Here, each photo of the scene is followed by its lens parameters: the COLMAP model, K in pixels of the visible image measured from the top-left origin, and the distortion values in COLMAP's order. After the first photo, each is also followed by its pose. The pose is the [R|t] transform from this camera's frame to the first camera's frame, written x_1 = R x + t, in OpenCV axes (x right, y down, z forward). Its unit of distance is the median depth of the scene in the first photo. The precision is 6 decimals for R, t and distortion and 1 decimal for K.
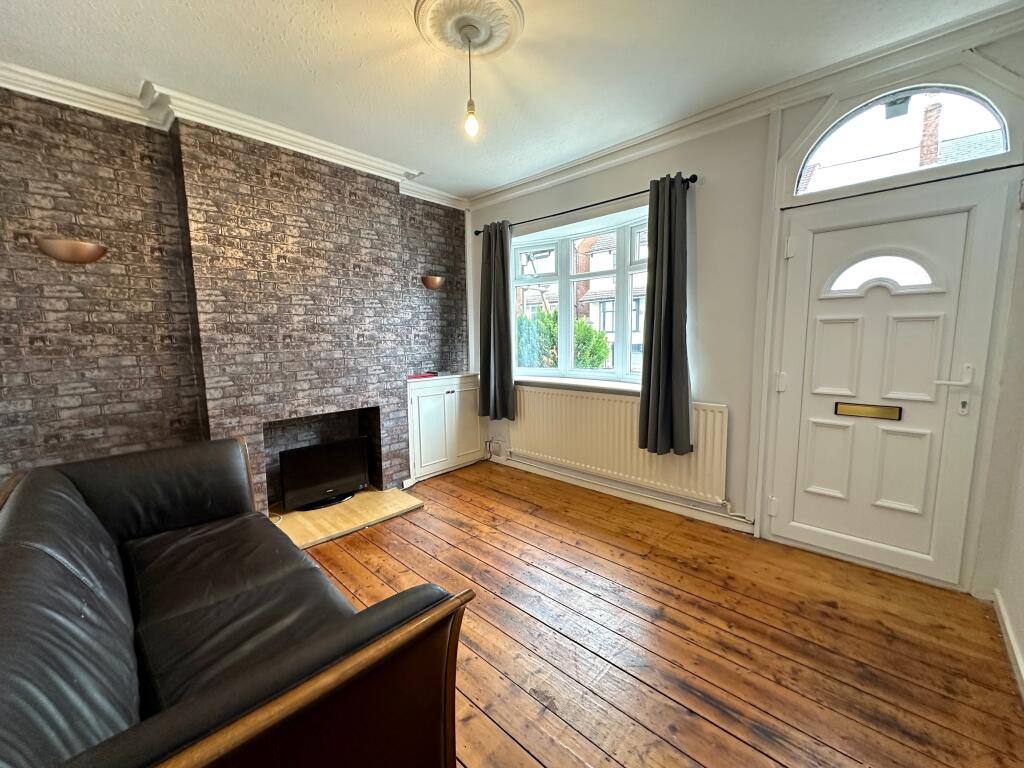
lens RADIAL K [[414.7, 0, 512.0], [0, 414.7, 384.0], [0, 0, 1]] dist [0.001328, -0.000225]
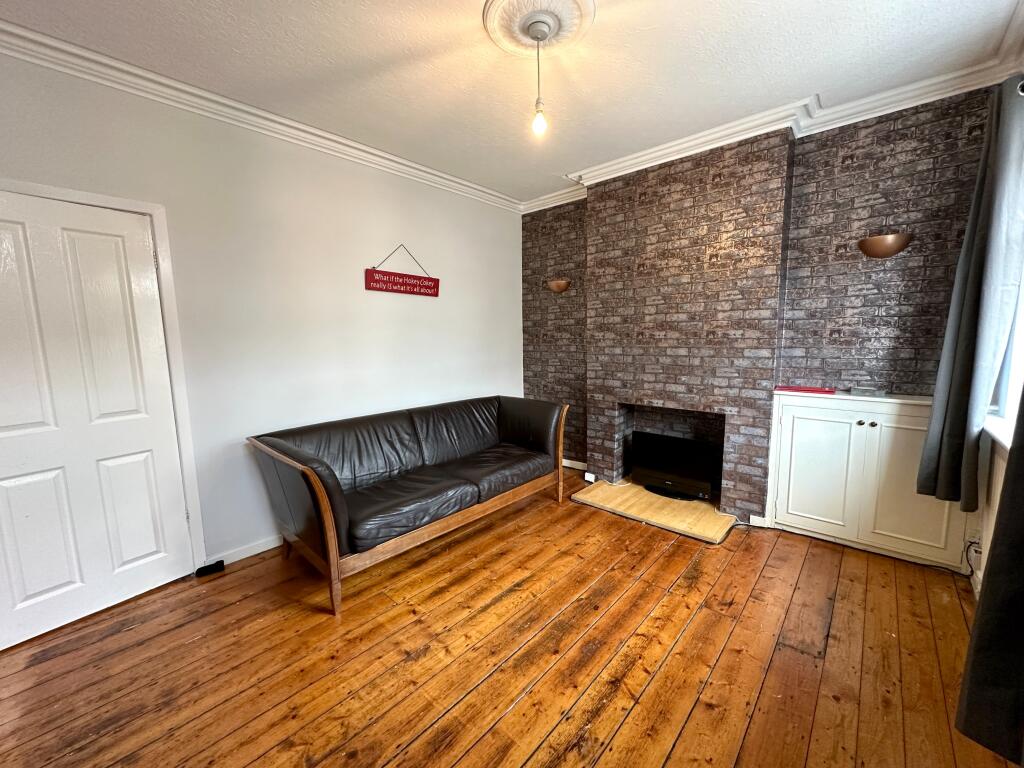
lens RADIAL K [[405.8, 0, 514.7], [0, 405.8, 385.9], [0, 0, 1]] dist [-0.002225, 0.000031]
pose [[0.025332, 0.131897, -0.990940, 0.487311], [-0.106197, 0.986004, 0.128526, -0.065725], [0.994022, 0.101979, 0.038984, 0.515661]]
